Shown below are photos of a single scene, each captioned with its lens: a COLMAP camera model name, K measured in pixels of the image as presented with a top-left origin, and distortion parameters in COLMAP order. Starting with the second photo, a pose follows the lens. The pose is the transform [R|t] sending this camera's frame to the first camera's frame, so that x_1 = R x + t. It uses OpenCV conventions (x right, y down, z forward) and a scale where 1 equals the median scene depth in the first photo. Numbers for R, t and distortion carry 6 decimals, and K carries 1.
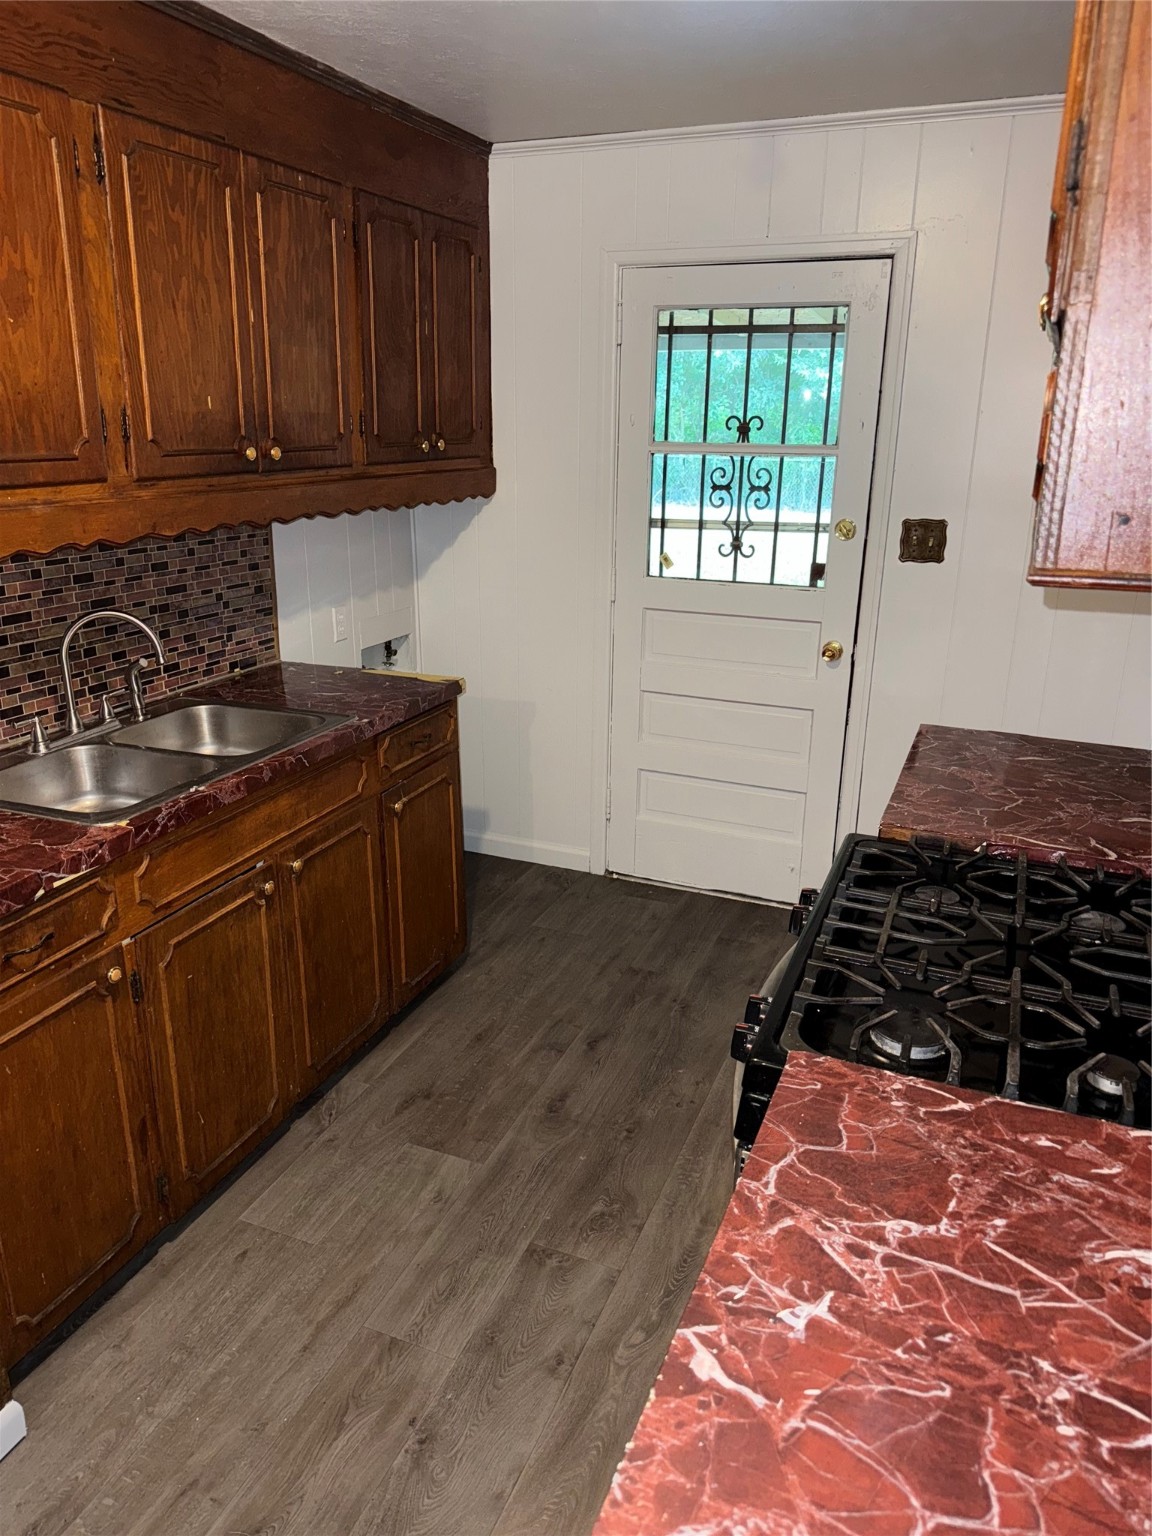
lens RADIAL K [[1098.7, 0, 570.6], [0, 1098.7, 783.8], [0, 0, 1]] dist [0.178931, -0.423132]
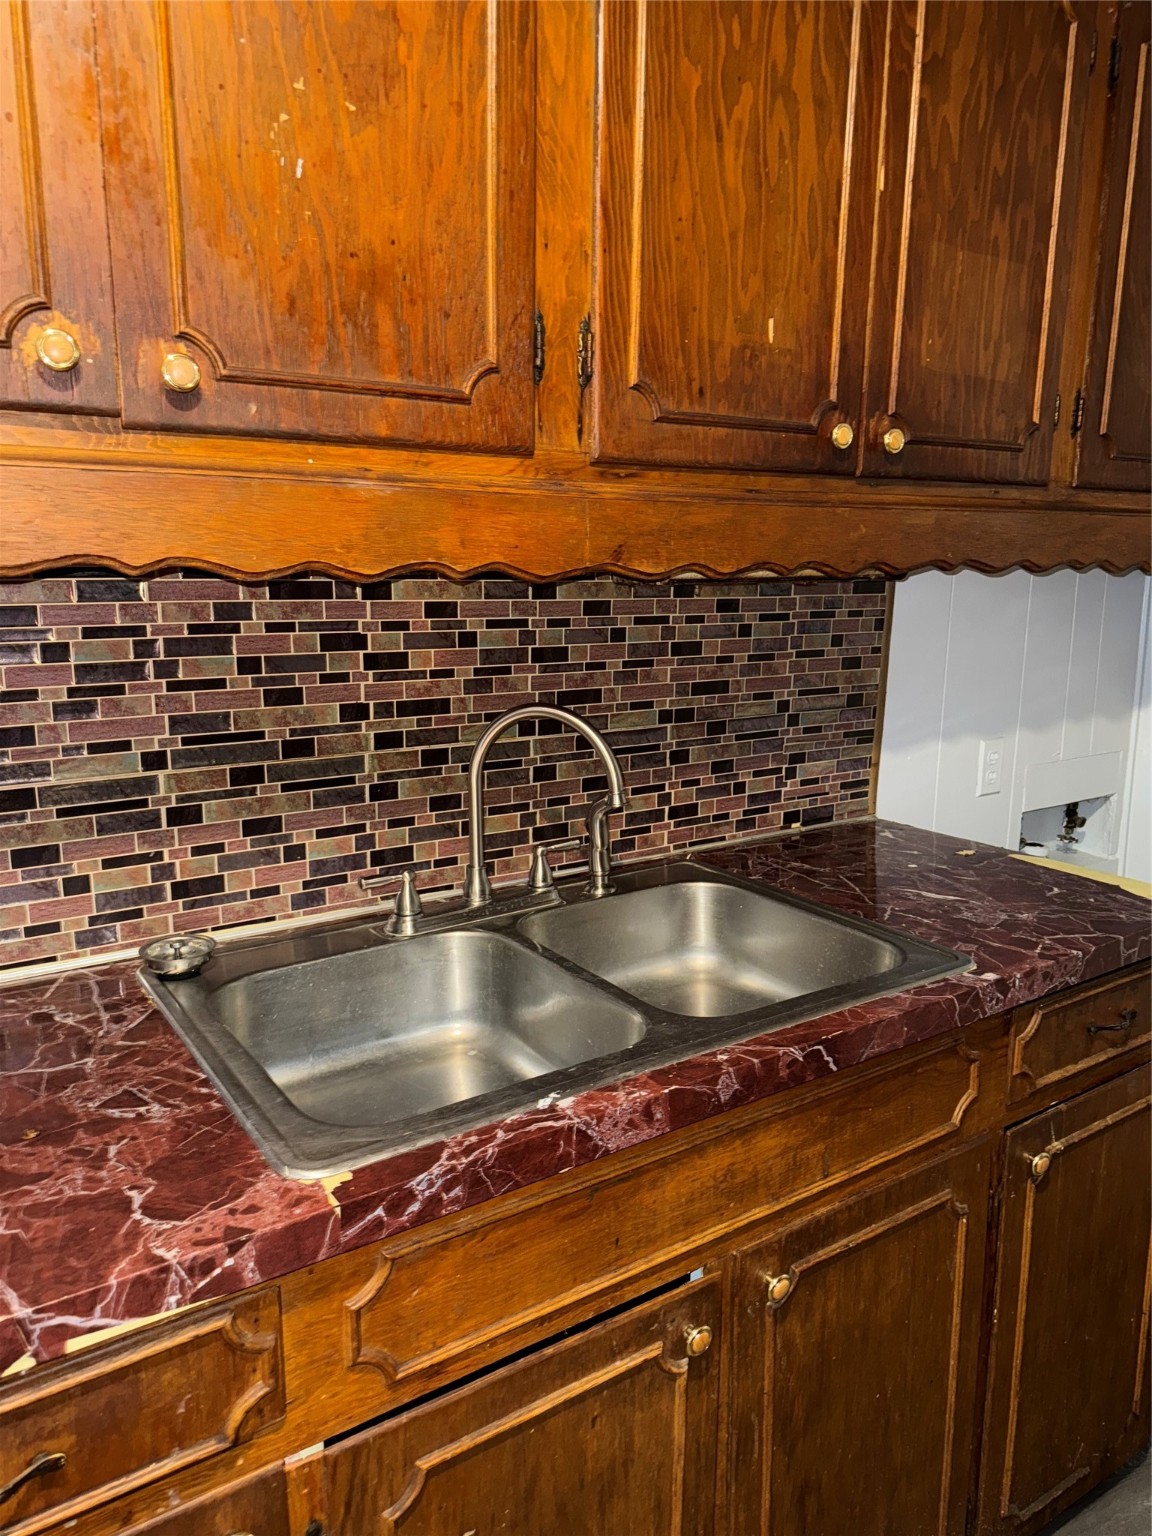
lens RADIAL K [[1092.2, 0, 579.2], [0, 1092.2, 772.8], [0, 0, 1]] dist [0.029054, -0.036717]
pose [[0.827028, 0.106448, -0.551991, -0.086825], [-0.176110, 0.981541, -0.074576, -0.079662], [0.533863, 0.158888, 0.830509, 0.533742]]
